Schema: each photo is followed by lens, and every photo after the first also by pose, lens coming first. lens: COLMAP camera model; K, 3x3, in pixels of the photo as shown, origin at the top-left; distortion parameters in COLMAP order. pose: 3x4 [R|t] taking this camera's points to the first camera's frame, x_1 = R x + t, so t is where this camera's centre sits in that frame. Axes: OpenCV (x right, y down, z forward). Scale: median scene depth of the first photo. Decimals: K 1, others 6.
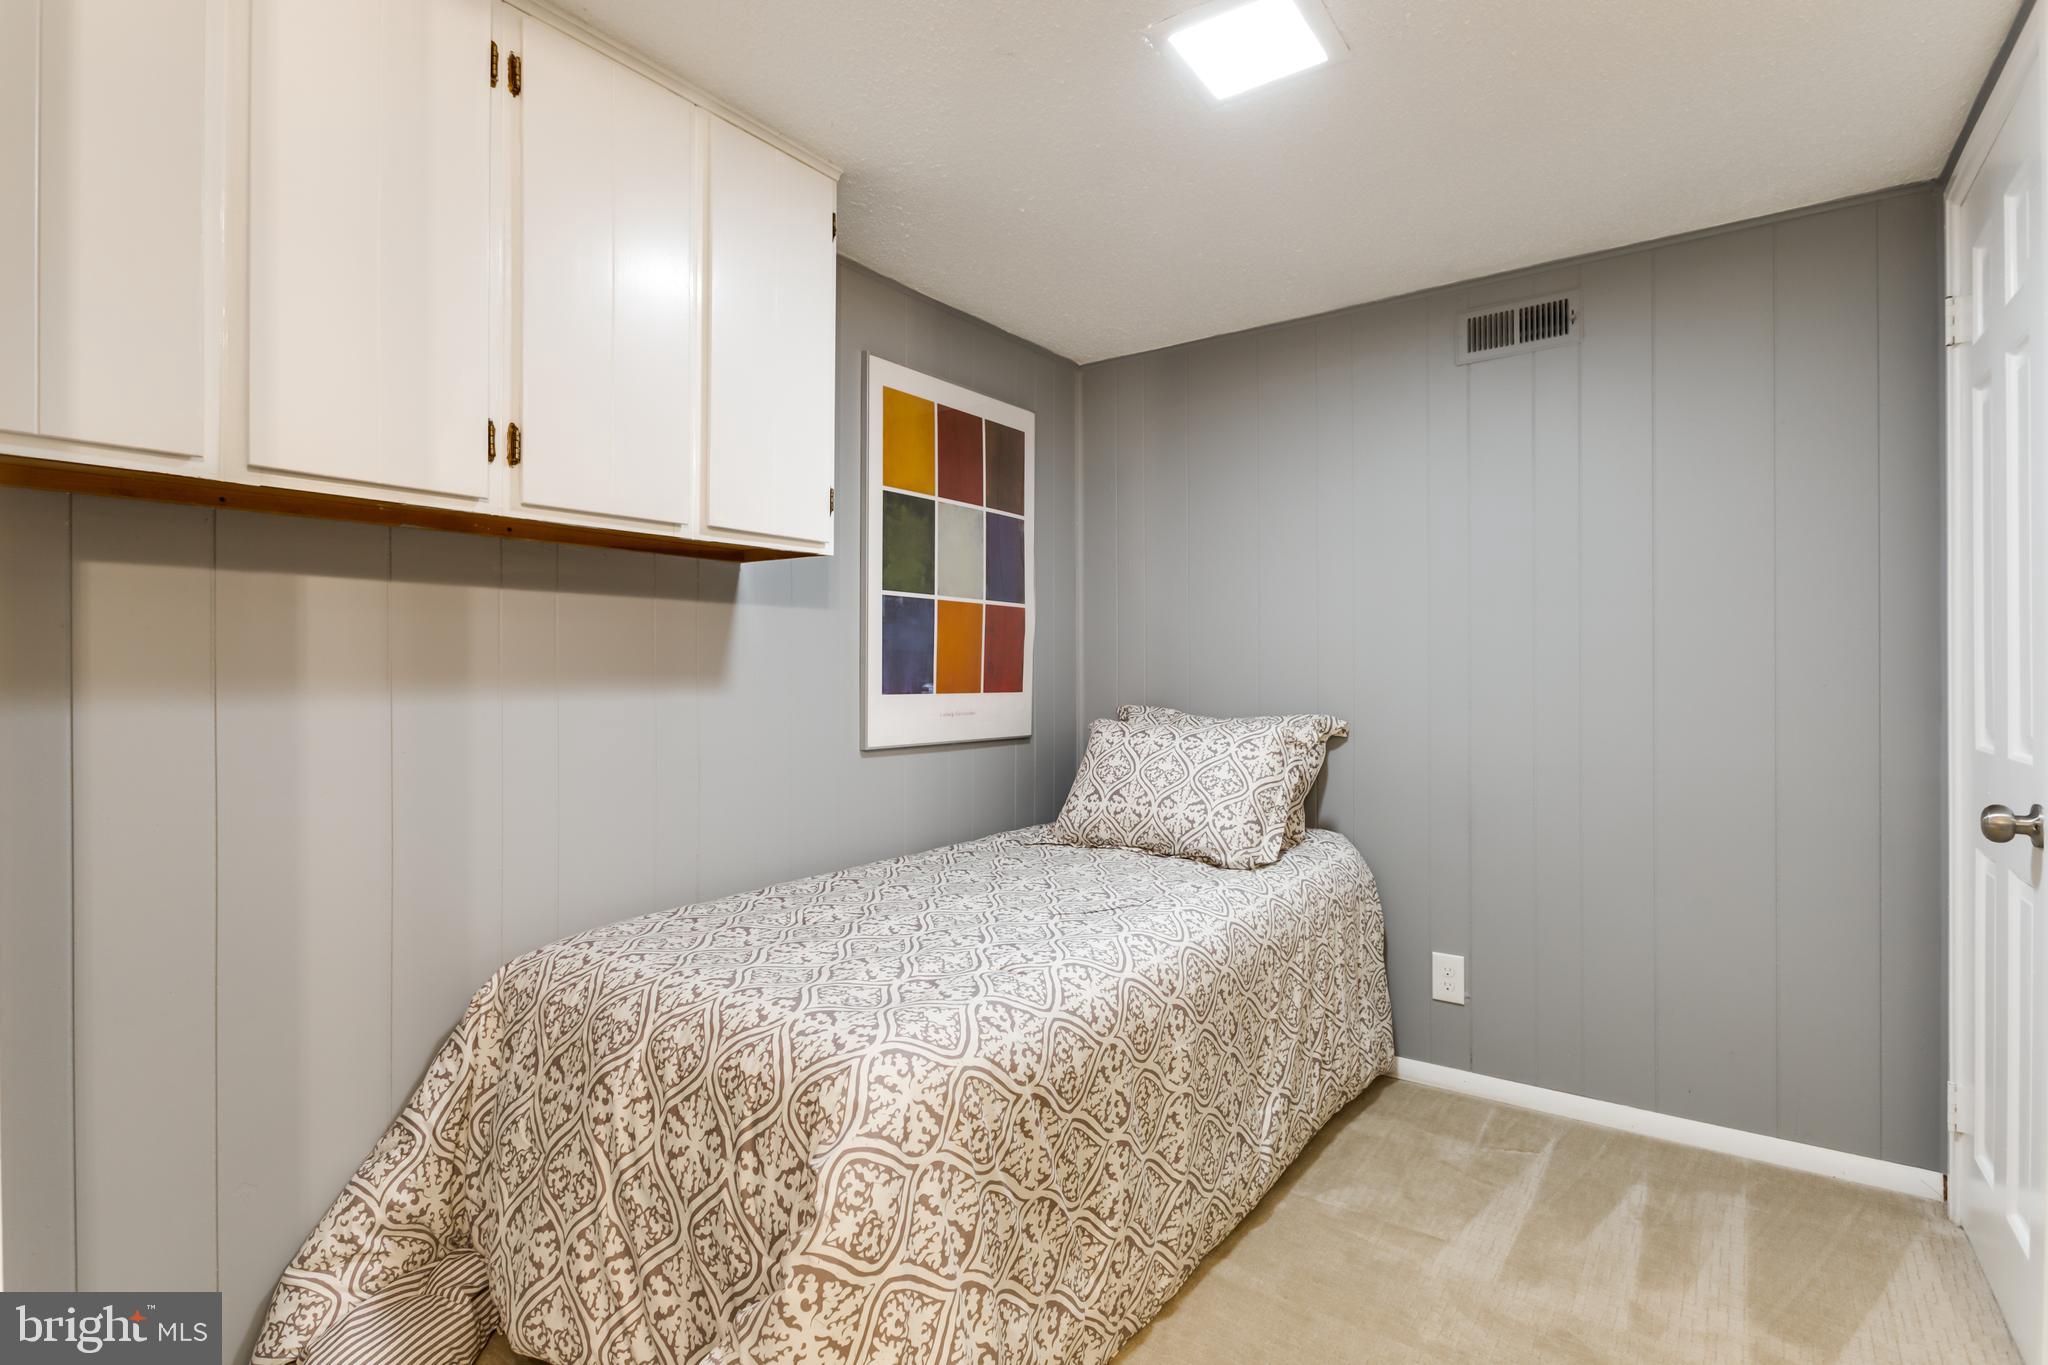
lens RADIAL K [[1008.7, 0, 1028.4], [0, 1008.7, 673.6], [0, 0, 1]] dist [0.002031, 0.000068]
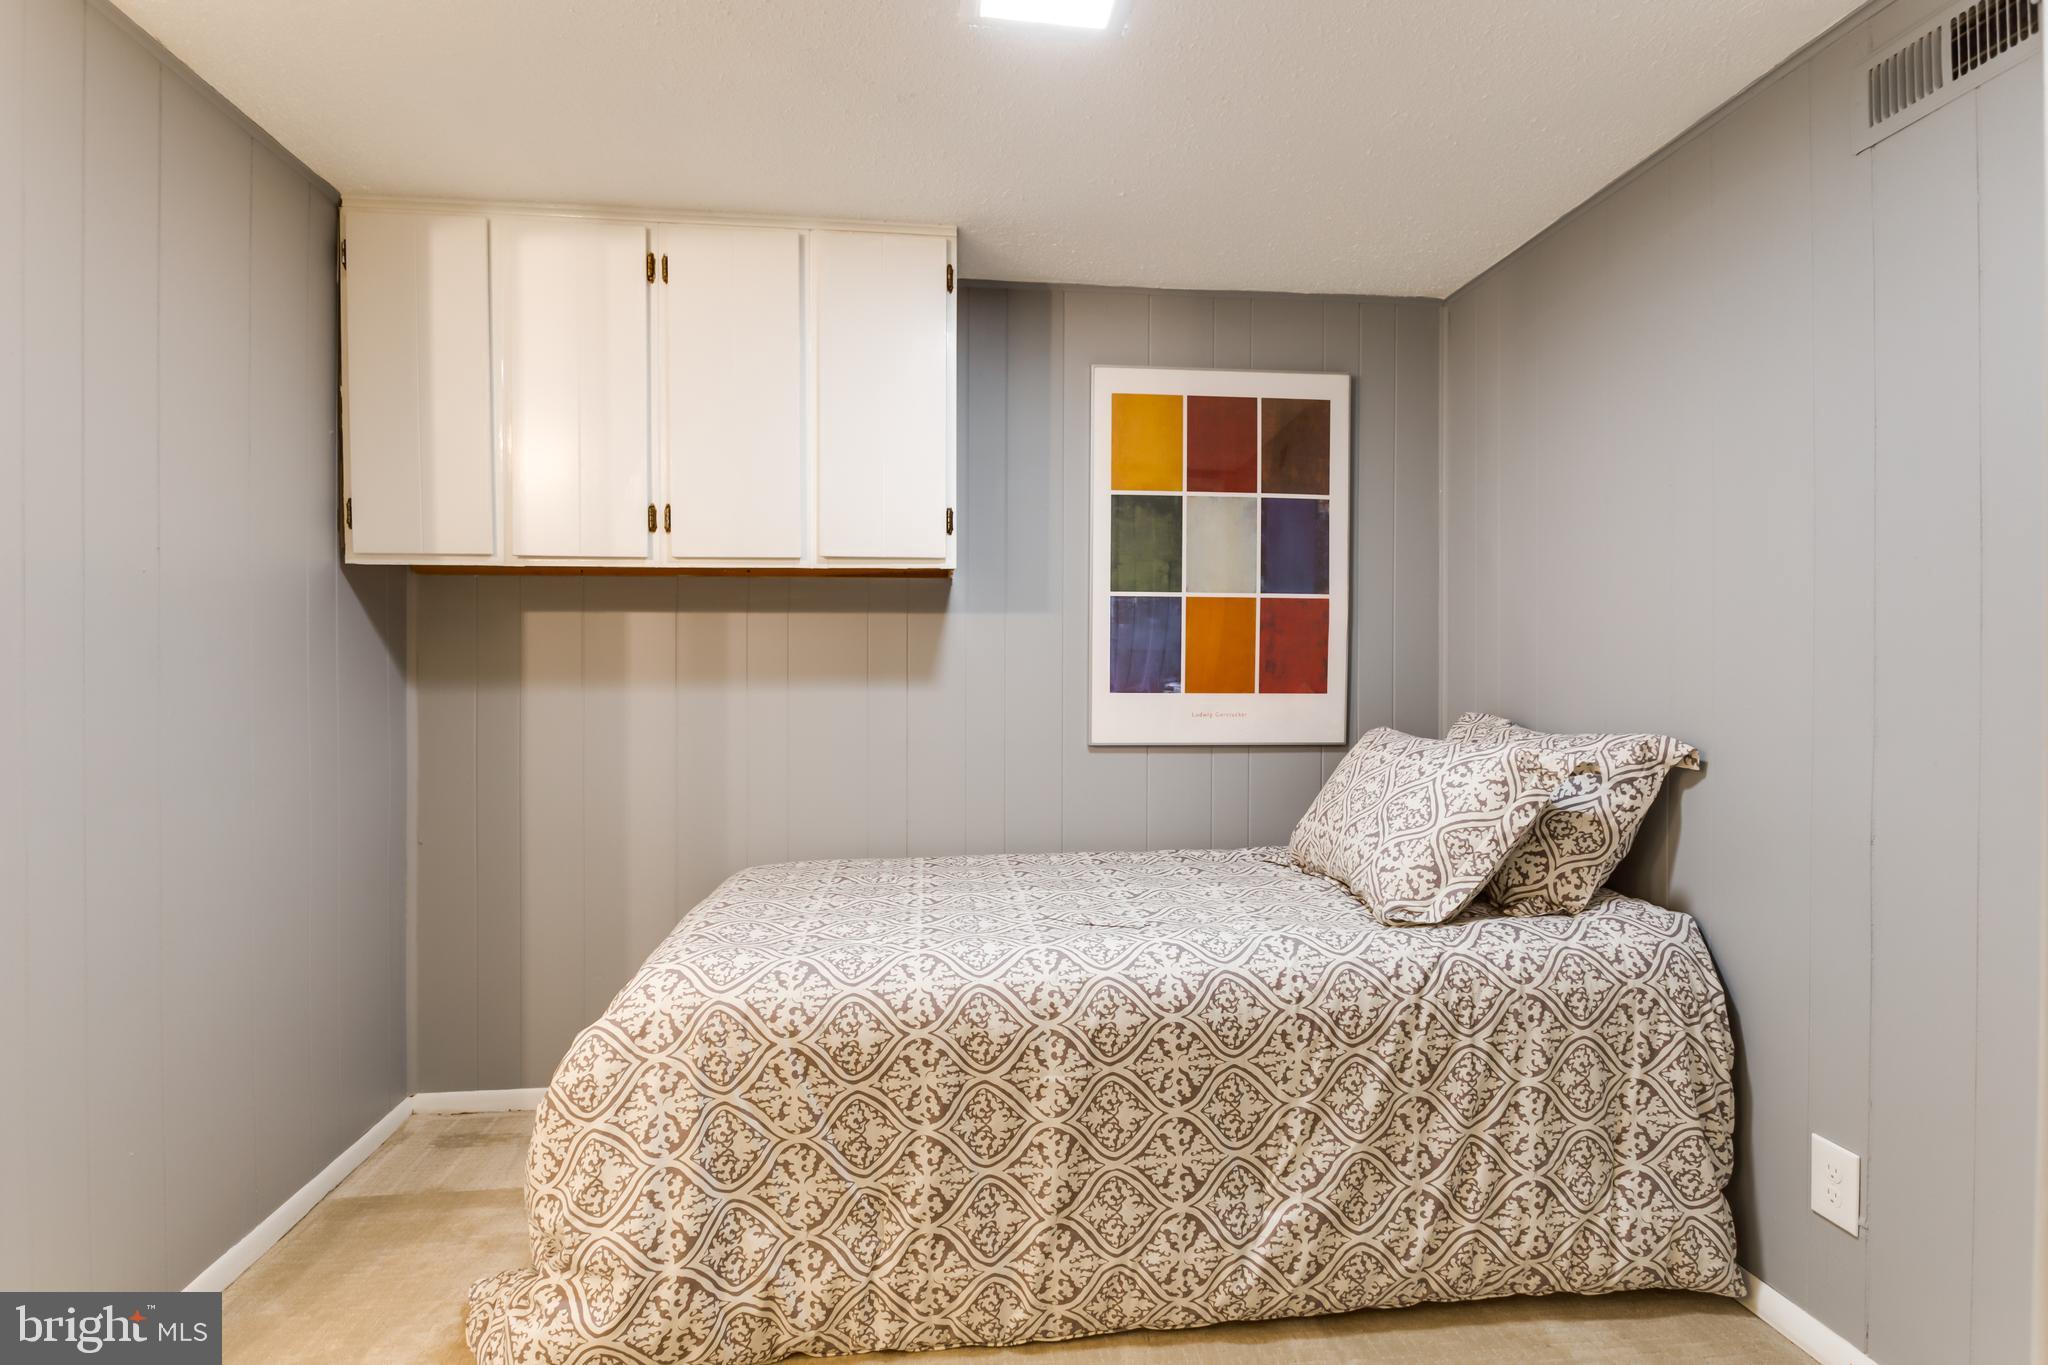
lens RADIAL K [[1000.0, 0, 1020.1], [0, 1000.0, 671.9], [0, 0, 1]] dist [0.001406, -0.001060]
pose [[0.659610, 0.003115, -0.751602, 0.568514], [-0.000803, 0.999994, 0.003440, -0.004069], [0.751608, -0.001666, 0.659608, 0.256681]]
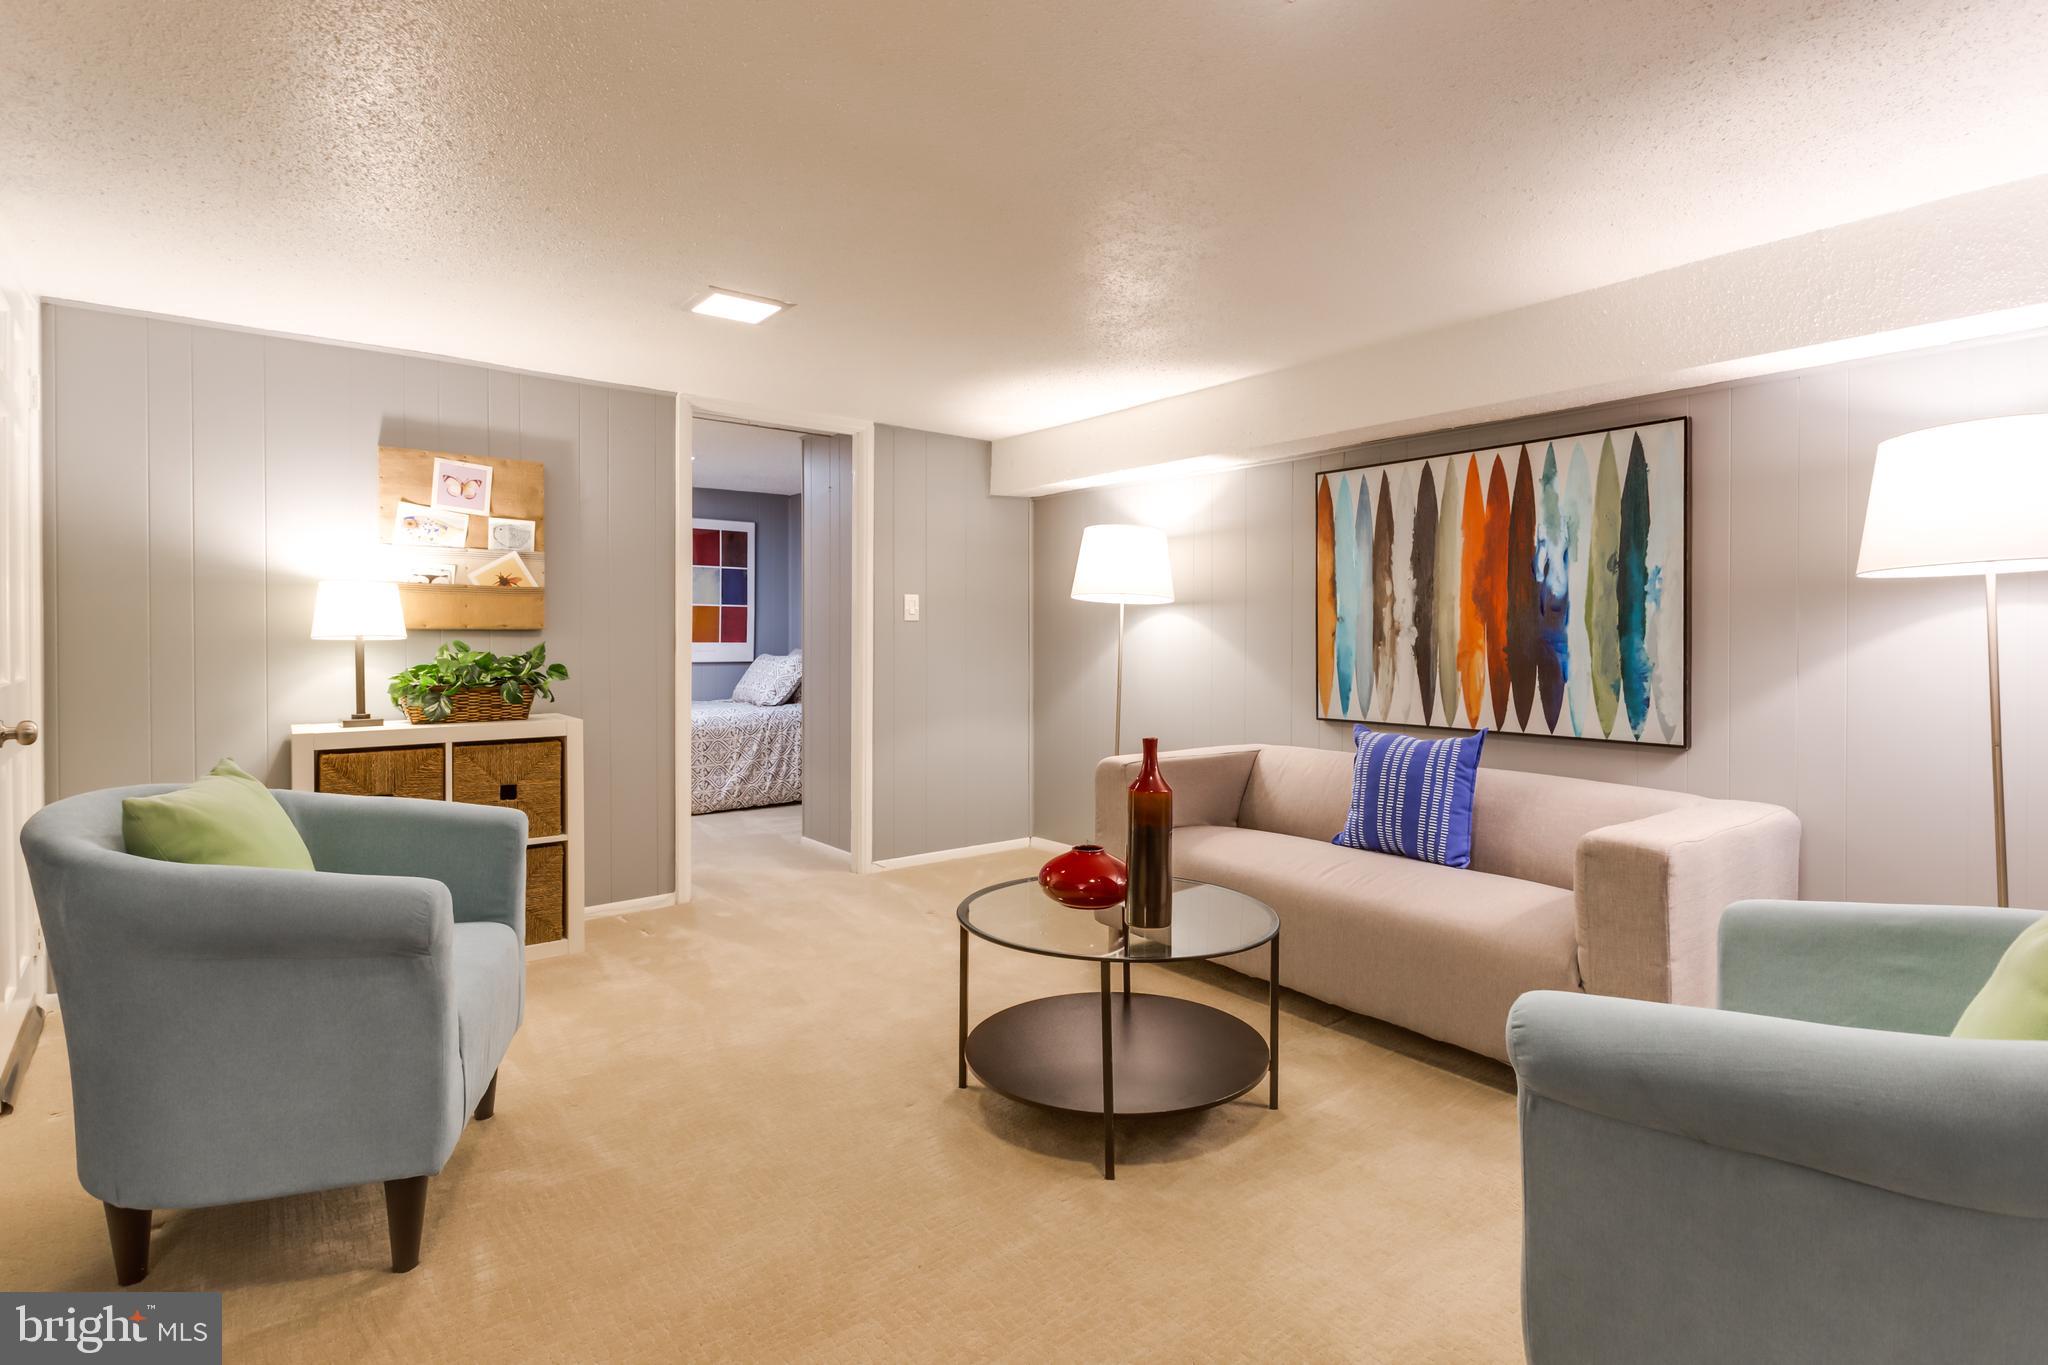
lens RADIAL K [[1000.0, 0, 1020.1], [0, 1000.0, 671.9], [0, 0, 1]] dist [0.001406, -0.001060]
pose [[0.953448, 0.022681, -0.300703, 1.574391], [-0.011254, 0.999149, 0.039681, -0.013972], [0.301347, -0.034449, 0.952892, -1.262162]]
